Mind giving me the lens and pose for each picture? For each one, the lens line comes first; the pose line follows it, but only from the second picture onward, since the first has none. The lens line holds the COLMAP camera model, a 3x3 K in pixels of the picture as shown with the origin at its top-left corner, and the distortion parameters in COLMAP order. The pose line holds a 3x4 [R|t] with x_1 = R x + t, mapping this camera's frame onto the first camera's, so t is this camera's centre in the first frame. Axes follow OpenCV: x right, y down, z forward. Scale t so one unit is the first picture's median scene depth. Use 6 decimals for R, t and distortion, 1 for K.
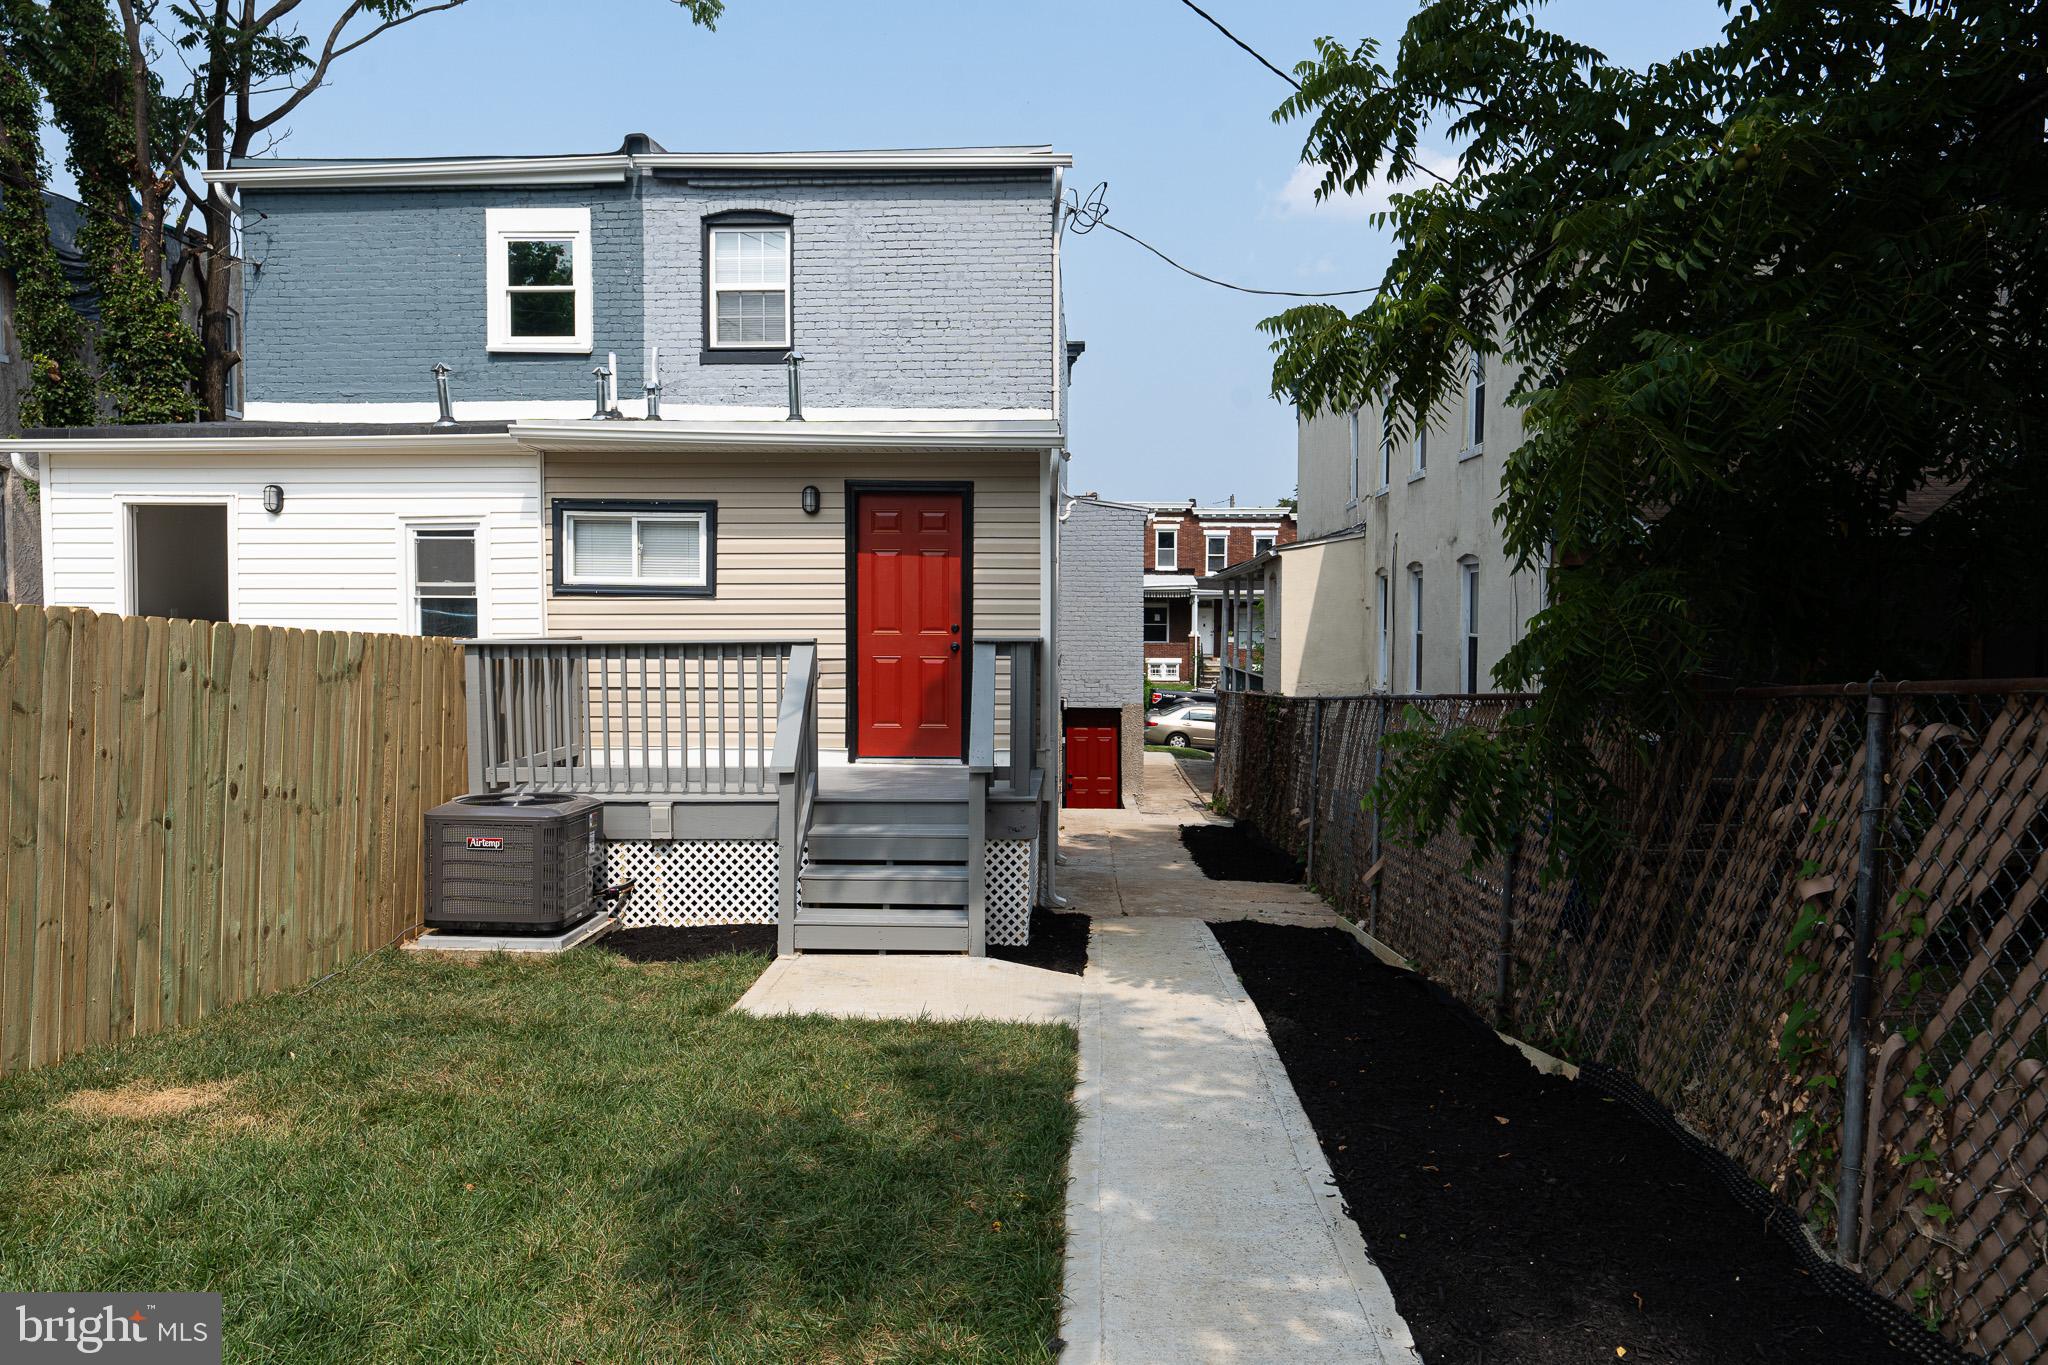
lens RADIAL K [[1363.6, 0, 1030.2], [0, 1363.6, 668.7], [0, 0, 1]] dist [0.007778, -0.002650]
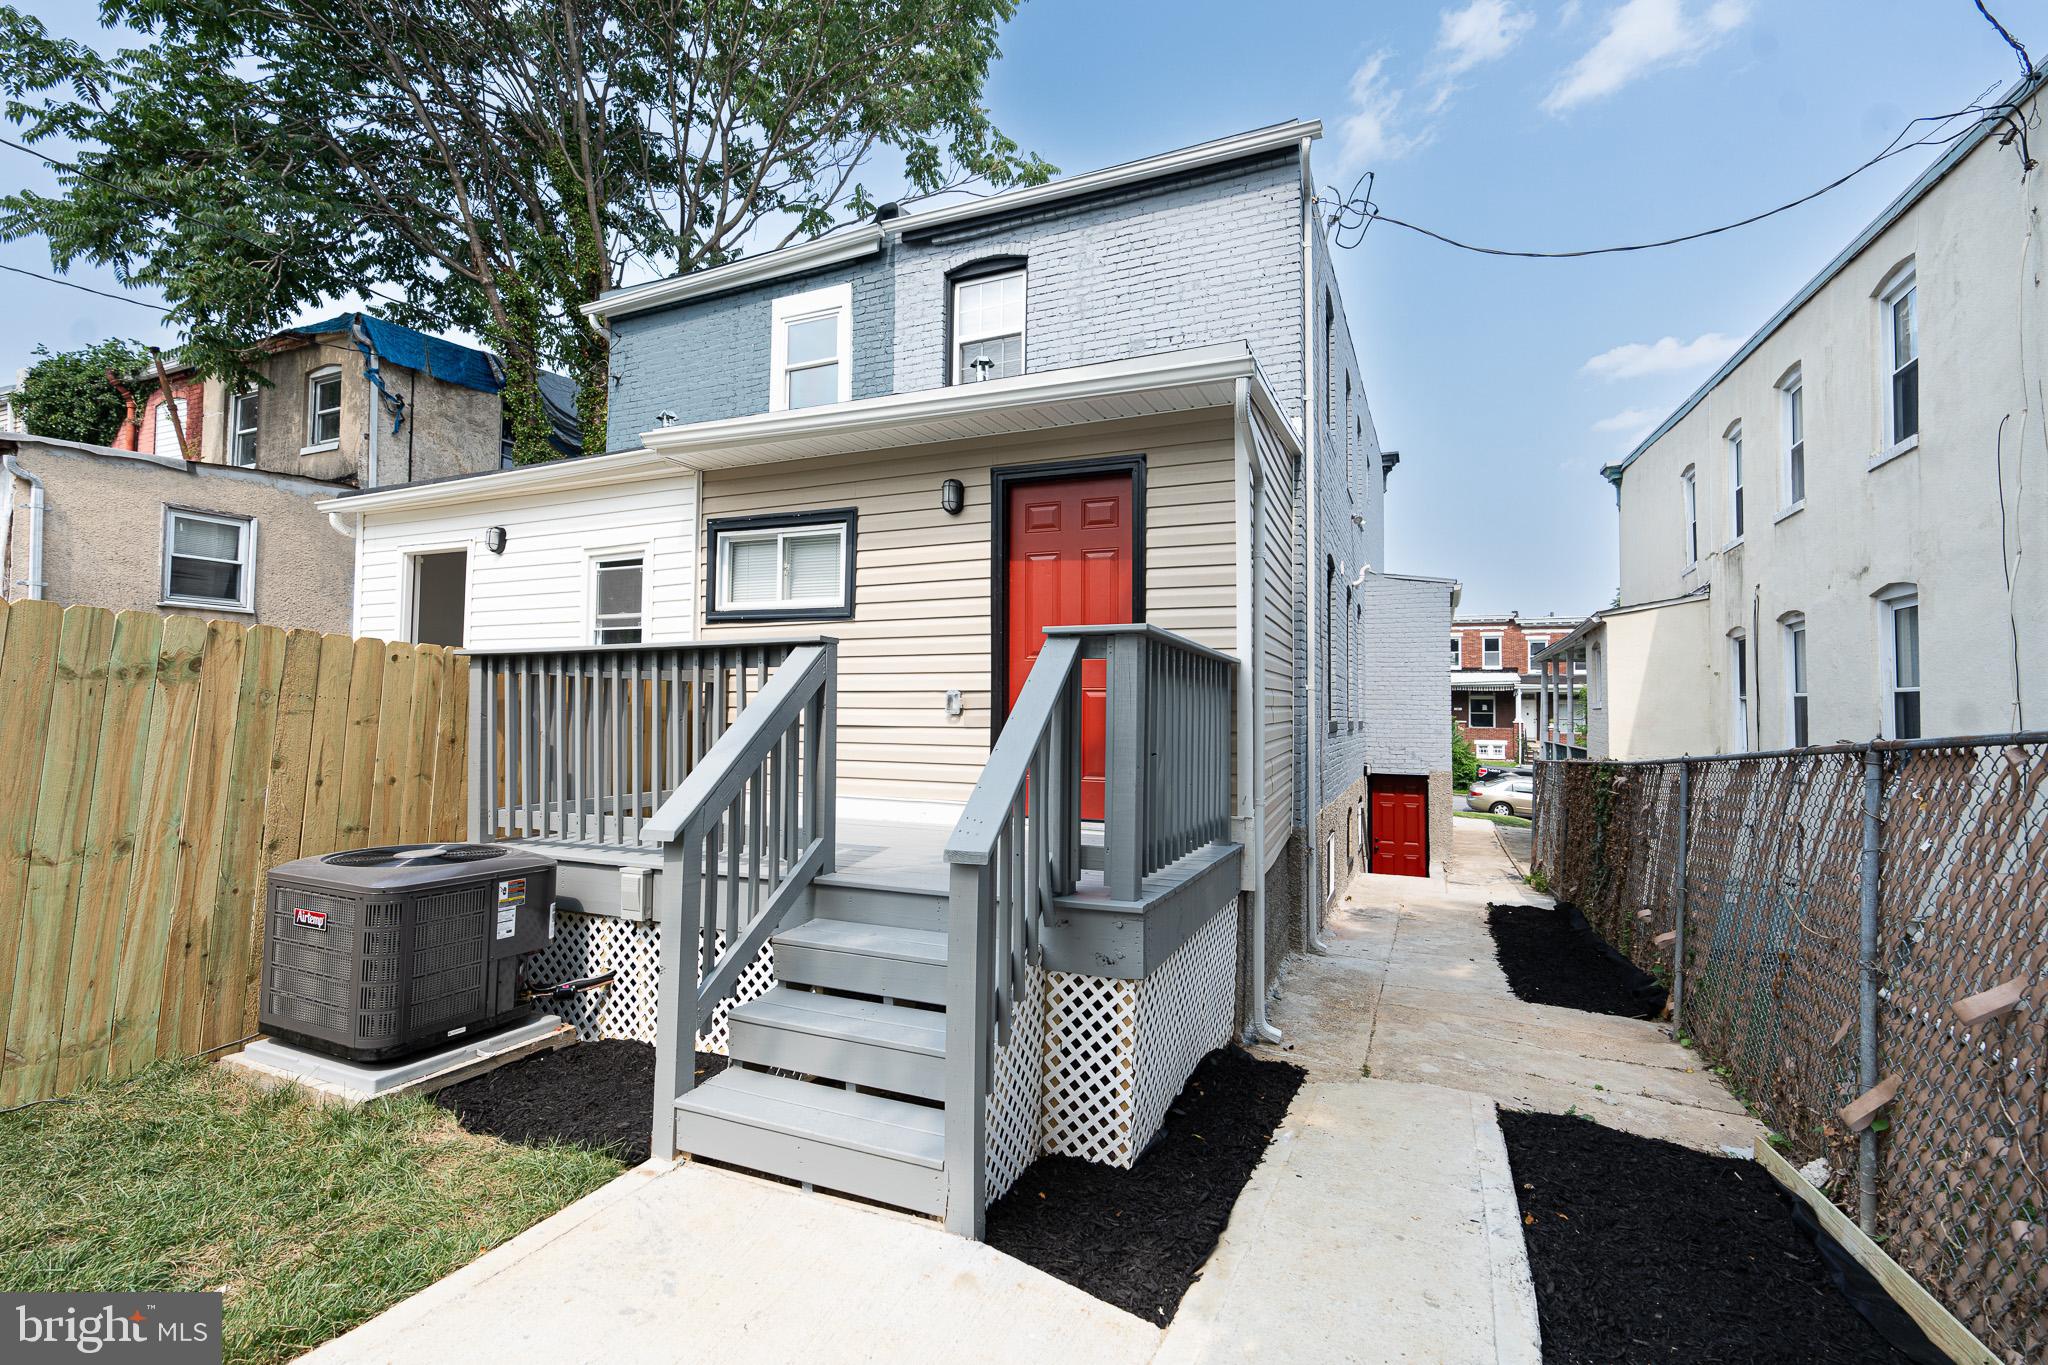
lens RADIAL K [[912.5, 0, 1034.3], [0, 912.5, 676.8], [0, 0, 1]] dist [-0.008677, 0.004178]
pose [[0.931400, -0.008068, -0.363908, 0.079124], [-0.020379, 0.997030, -0.074263, 0.022794], [0.363427, 0.076585, 0.928470, 0.493656]]
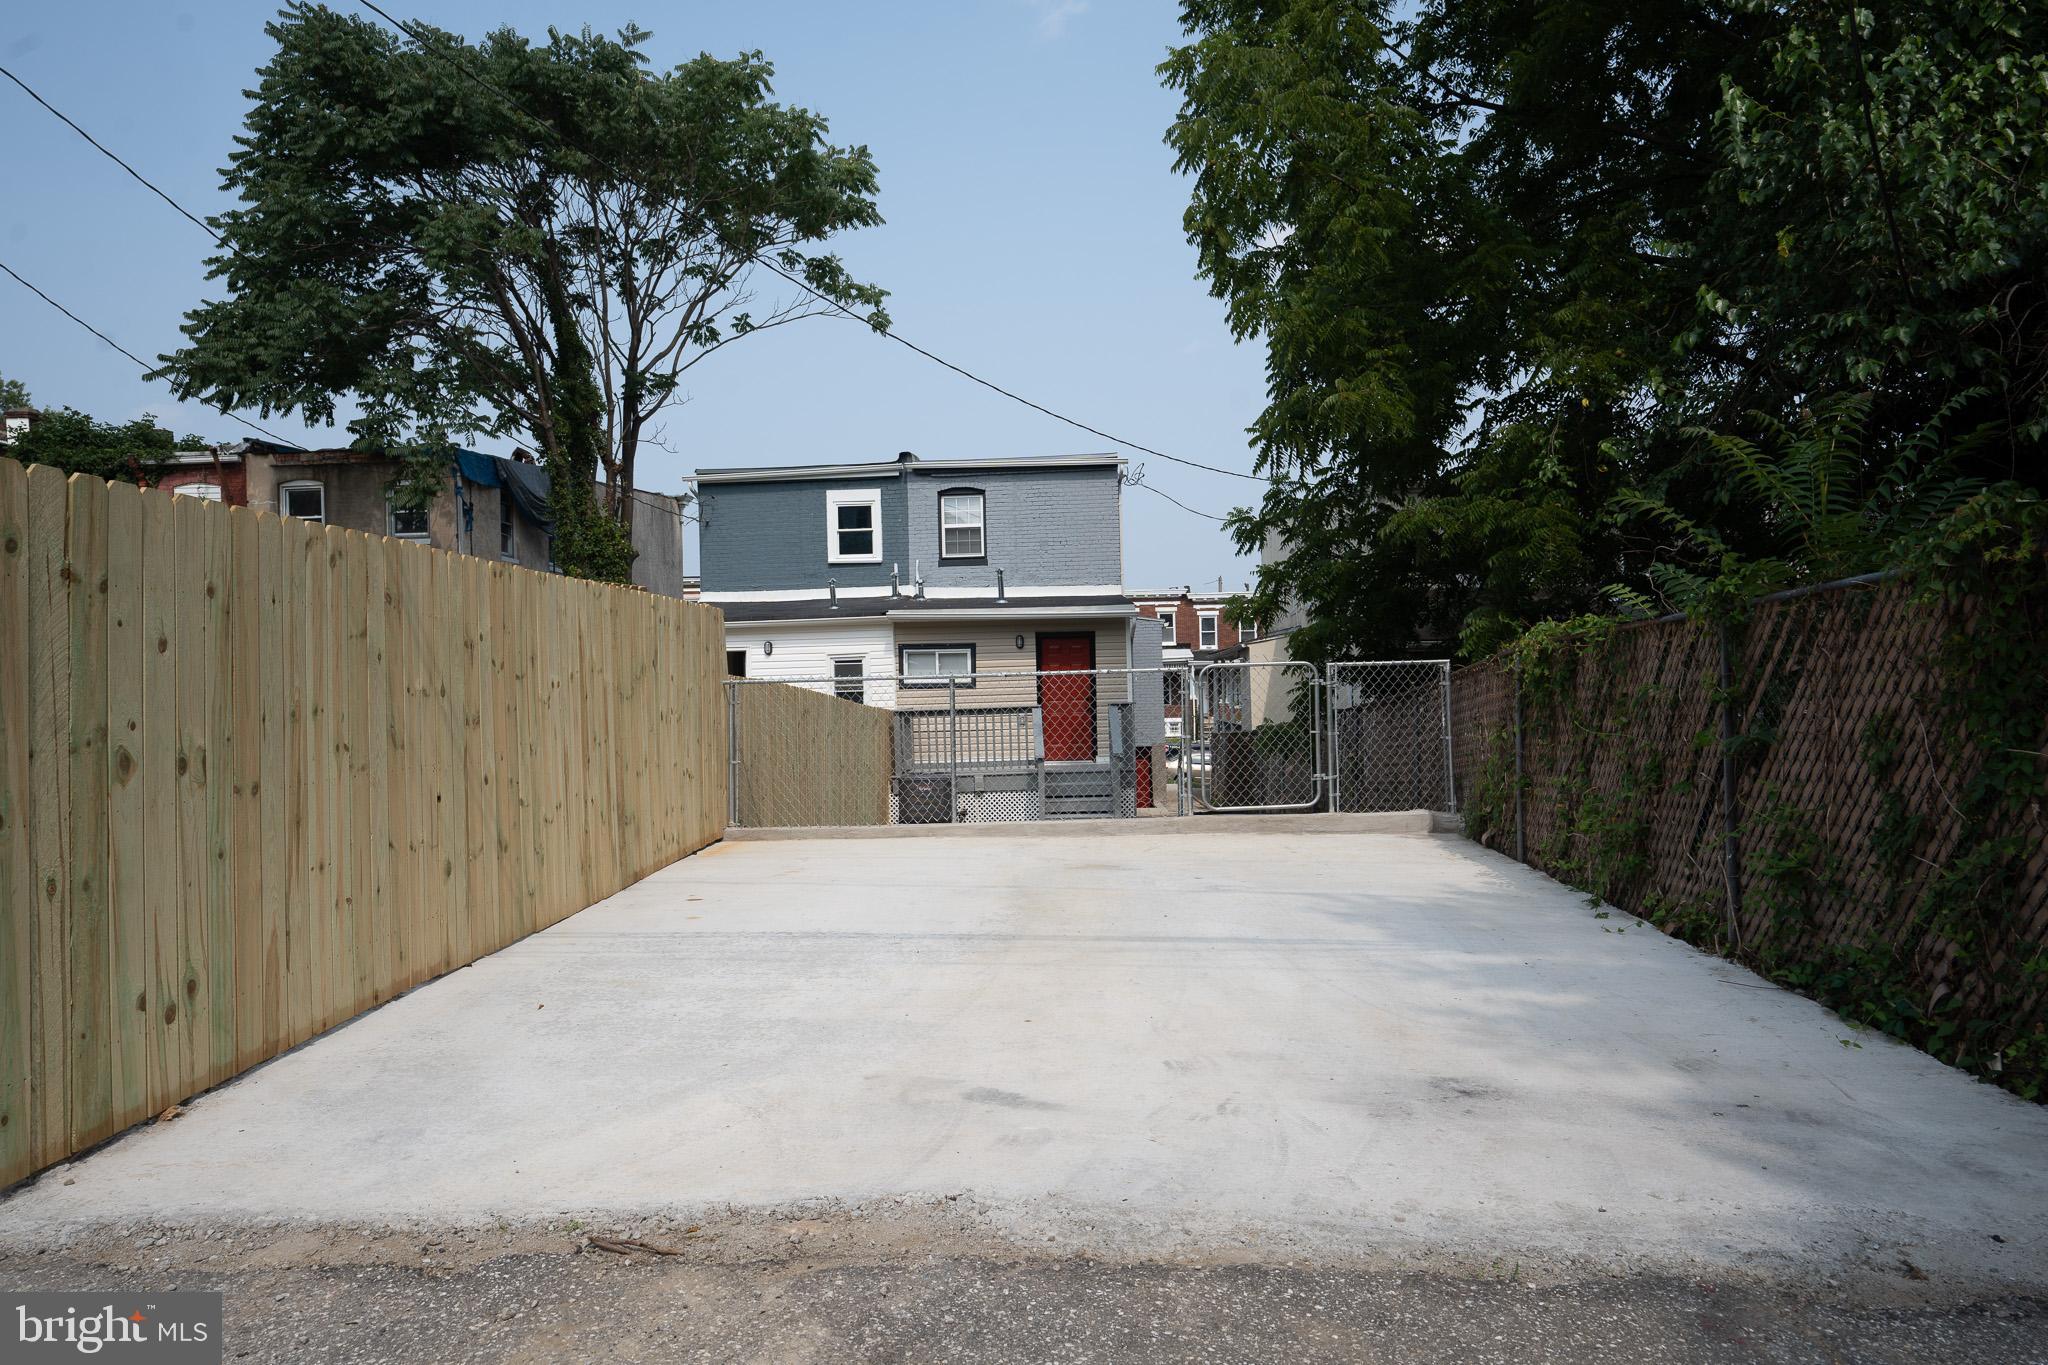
lens RADIAL K [[1363.6, 0, 1026.3], [0, 1363.6, 679.3], [0, 0, 1]] dist [0.007778, -0.002650]
pose [[0.999599, -0.028305, 0.001037, -0.147073], [0.028324, 0.998712, -0.042096, 0.026185], [0.000156, 0.042108, 0.999113, -1.108048]]
